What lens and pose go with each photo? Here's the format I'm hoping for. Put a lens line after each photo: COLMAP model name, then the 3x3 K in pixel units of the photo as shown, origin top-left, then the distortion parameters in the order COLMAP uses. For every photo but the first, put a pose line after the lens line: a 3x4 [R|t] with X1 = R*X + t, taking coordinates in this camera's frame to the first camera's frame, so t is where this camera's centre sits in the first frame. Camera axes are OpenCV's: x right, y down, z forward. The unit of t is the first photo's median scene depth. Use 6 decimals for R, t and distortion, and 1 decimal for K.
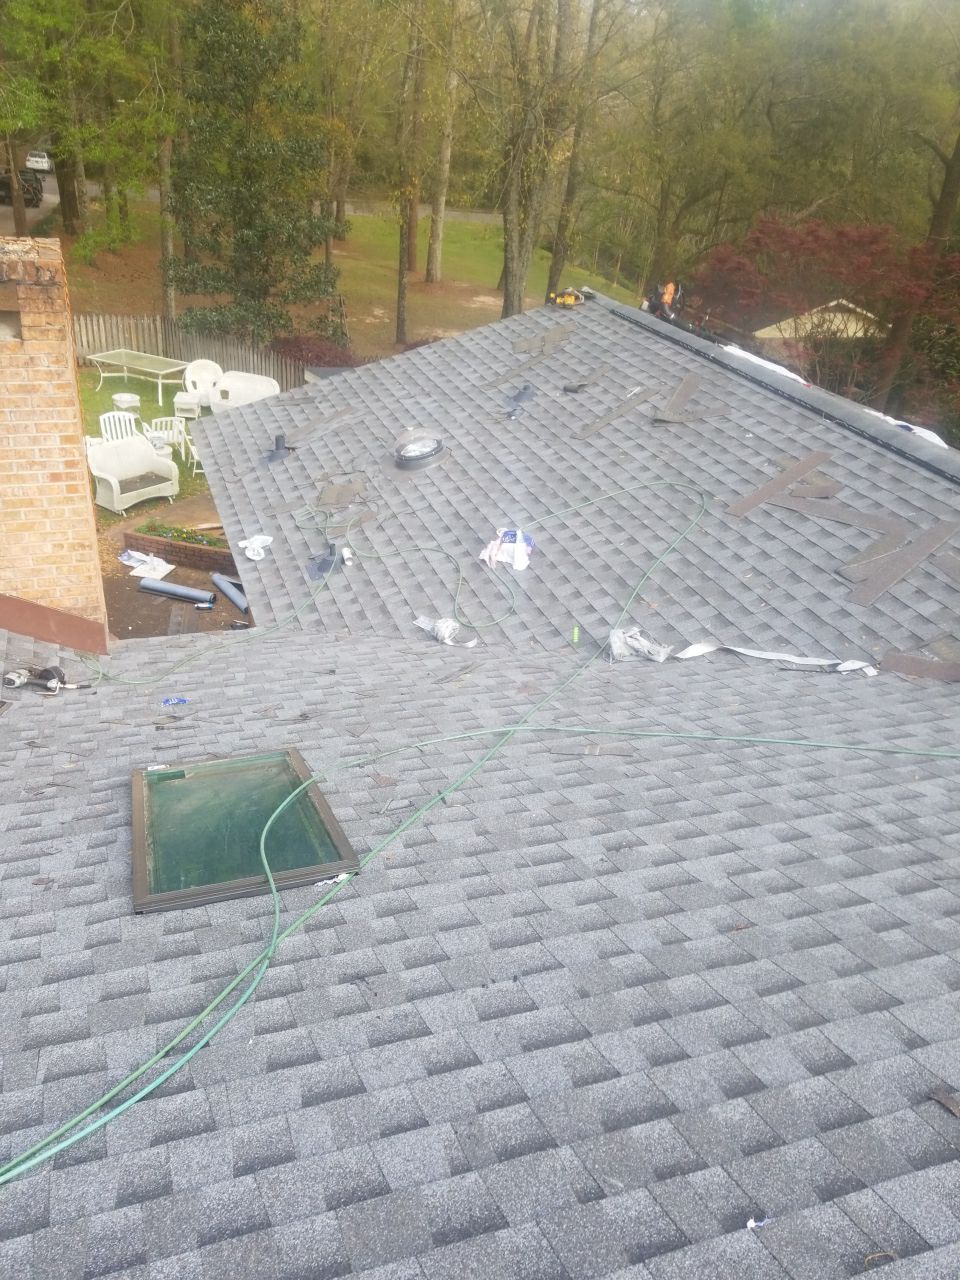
lens RADIAL K [[986.7, 0, 488.4], [0, 986.7, 636.2], [0, 0, 1]] dist [0.044942, -0.084870]
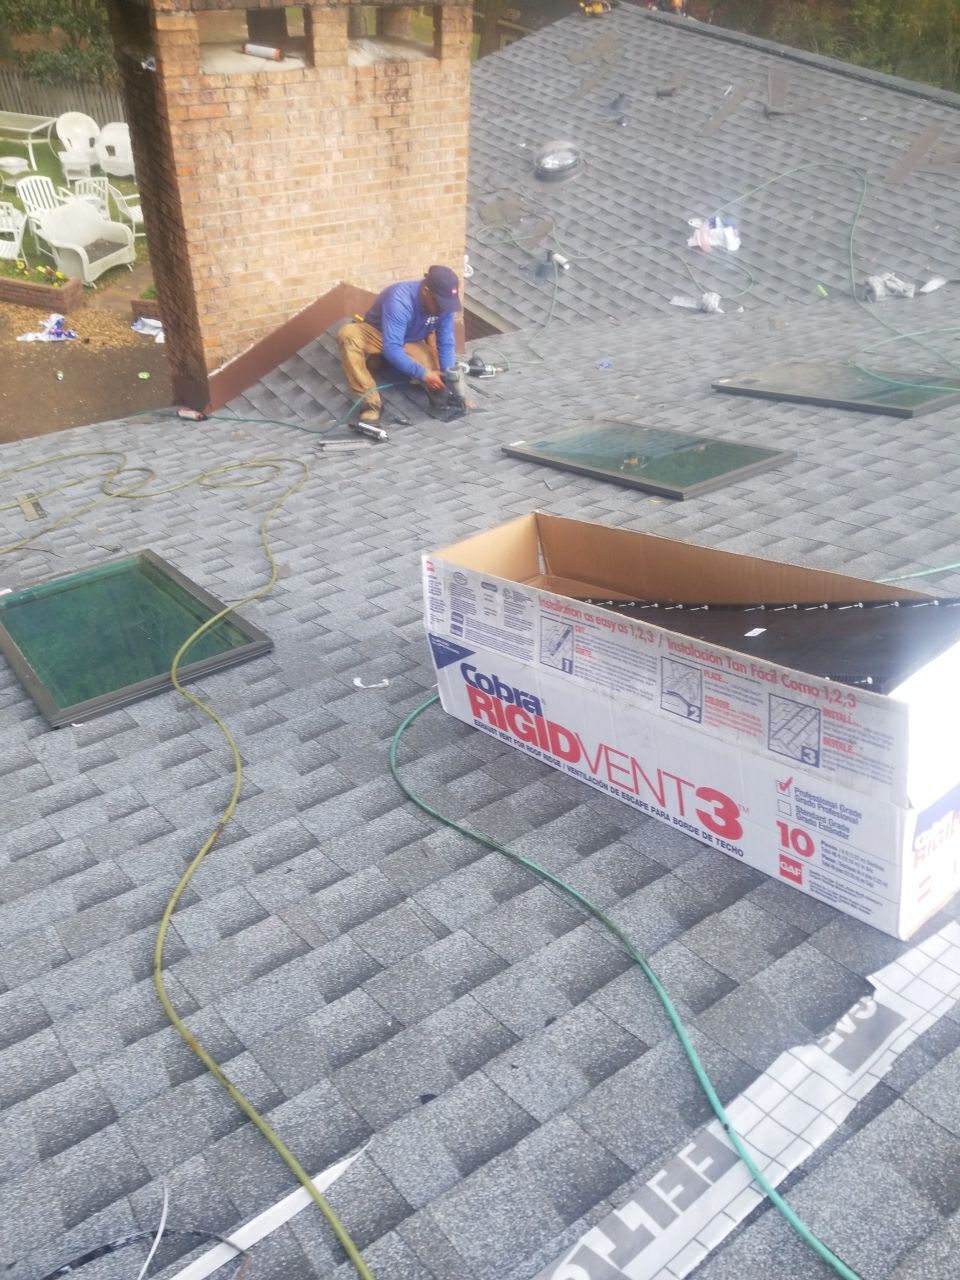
lens RADIAL K [[986.7, 0, 503.7], [0, 986.7, 640.4], [0, 0, 1]] dist [0.044942, -0.084870]
pose [[0.965914, -0.178345, 0.187626, -0.499323], [0.130155, 0.961121, 0.243530, 0.053540], [-0.223764, -0.210809, 0.951572, -0.171660]]
